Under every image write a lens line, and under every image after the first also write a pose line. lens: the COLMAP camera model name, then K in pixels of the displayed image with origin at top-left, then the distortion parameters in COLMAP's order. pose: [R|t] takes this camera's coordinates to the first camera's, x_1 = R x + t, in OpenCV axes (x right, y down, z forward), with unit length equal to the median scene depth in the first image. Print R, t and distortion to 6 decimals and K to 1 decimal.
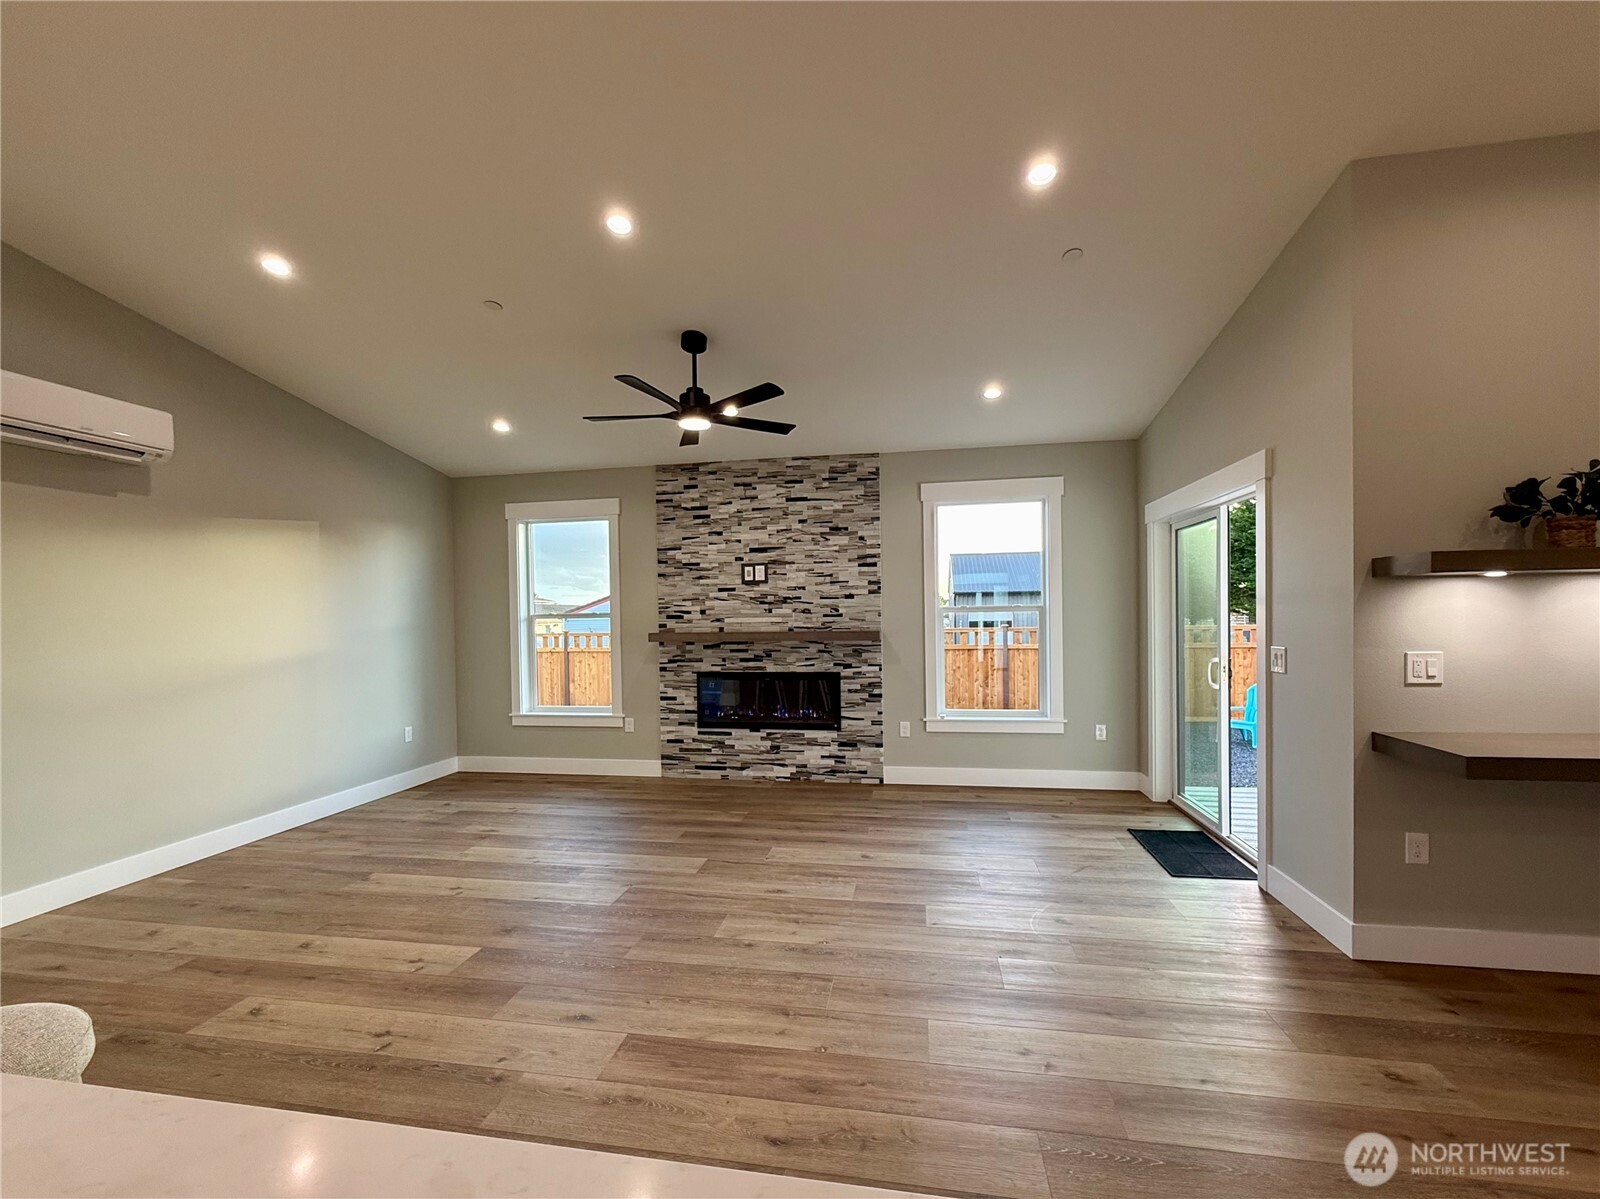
lens RADIAL K [[651.3, 0, 802.3], [0, 651.3, 624.2], [0, 0, 1]] dist [0.000858, 0.000053]
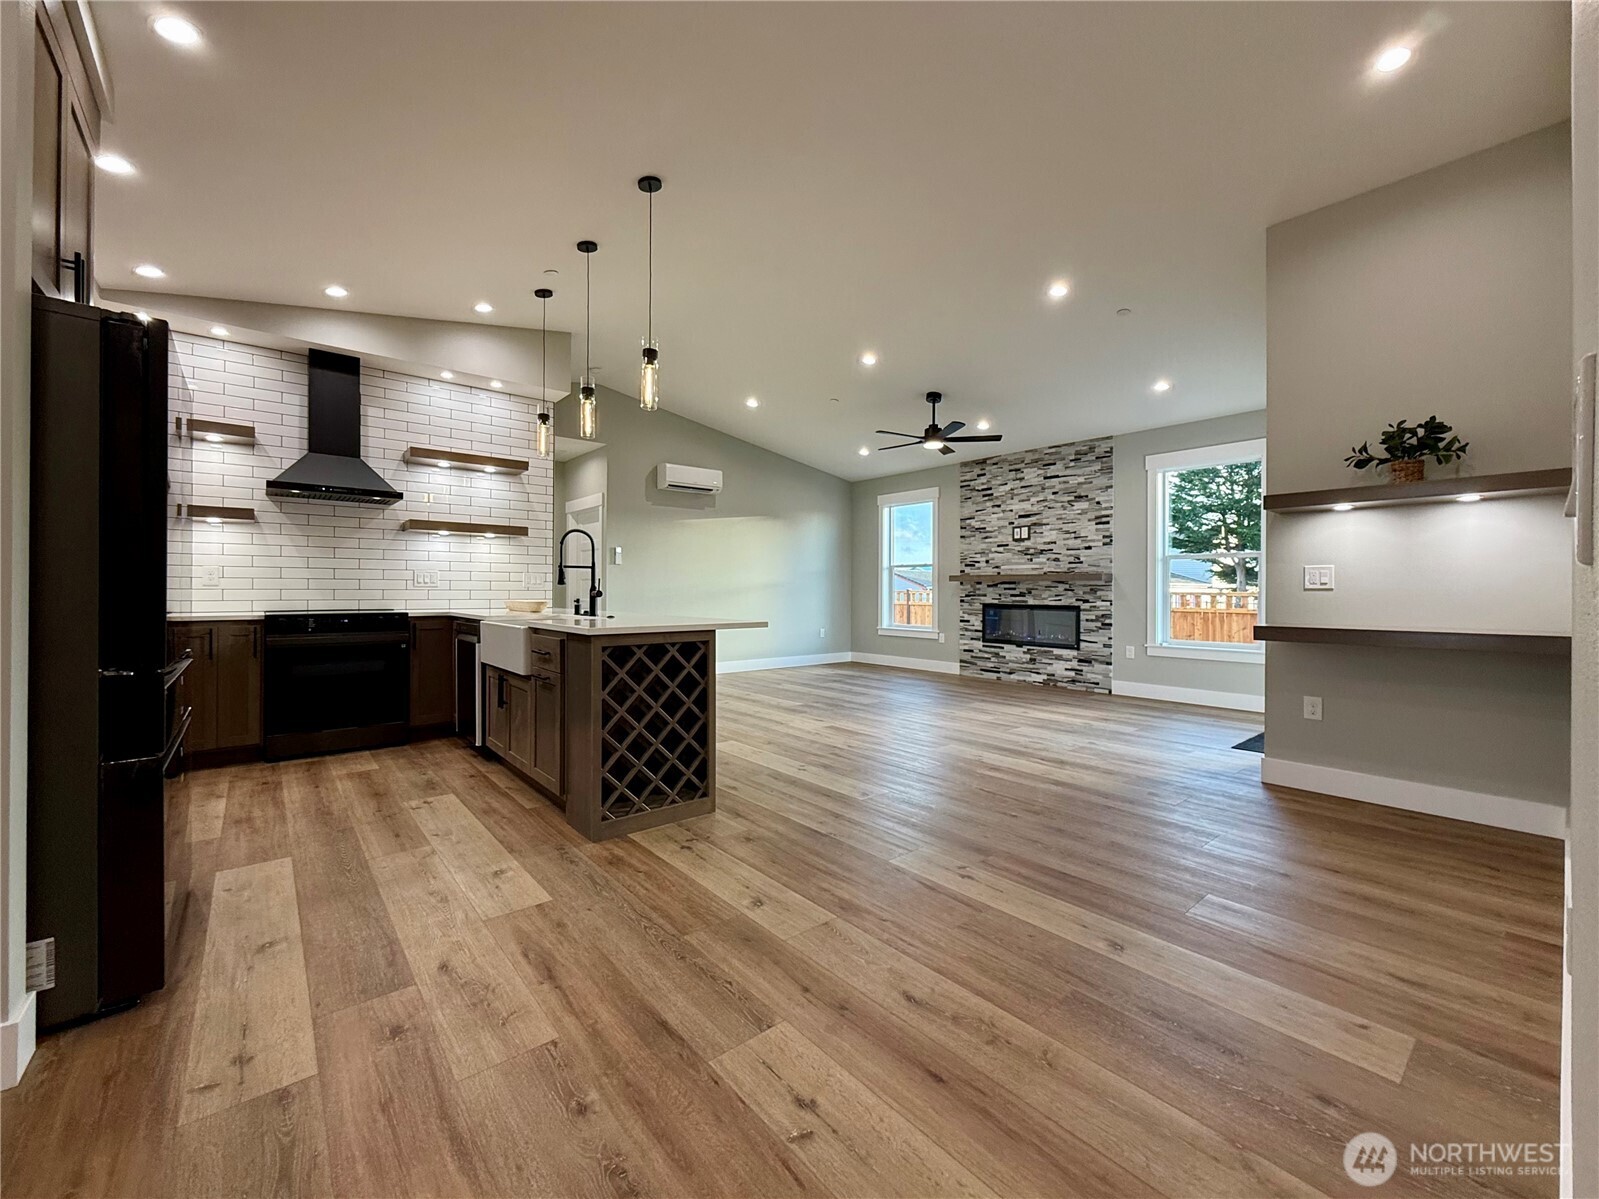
lens RADIAL K [[656.9, 0, 824.5], [0, 656.9, 590.0], [0, 0, 1]] dist [-0.000380, 0.000013]
pose [[0.780232, 0.016575, -0.625270, 0.477642], [-0.024551, 0.999690, -0.004136, 0.059217], [0.625008, 0.018578, 0.780397, -0.353295]]
